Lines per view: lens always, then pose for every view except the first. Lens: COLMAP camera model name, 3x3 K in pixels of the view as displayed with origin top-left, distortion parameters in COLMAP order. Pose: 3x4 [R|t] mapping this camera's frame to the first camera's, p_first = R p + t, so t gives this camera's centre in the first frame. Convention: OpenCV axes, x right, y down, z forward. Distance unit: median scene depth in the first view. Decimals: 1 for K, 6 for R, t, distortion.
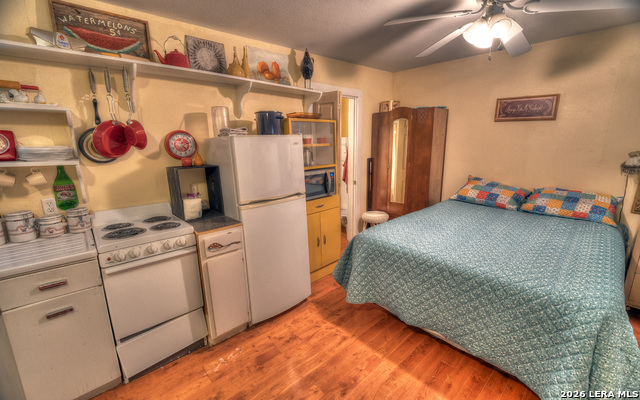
lens RADIAL K [[276.2, 0, 320.0], [0, 276.2, 200.0], [0, 0, 1]] dist [-0.028789, 0.000087]
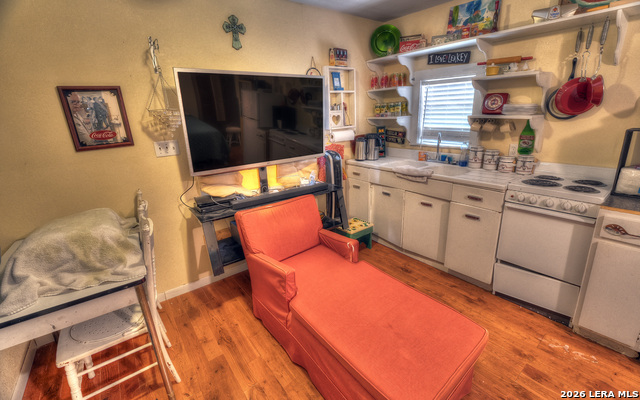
lens RADIAL K [[276.2, 0, 320.0], [0, 276.2, 200.0], [0, 0, 1]] dist [-0.028789, 0.000087]
pose [[-0.112860, 0.310183, -0.943954, 0.459281], [-0.154301, 0.933027, 0.325041, -0.035494], [0.981557, 0.182337, -0.057440, 0.167555]]
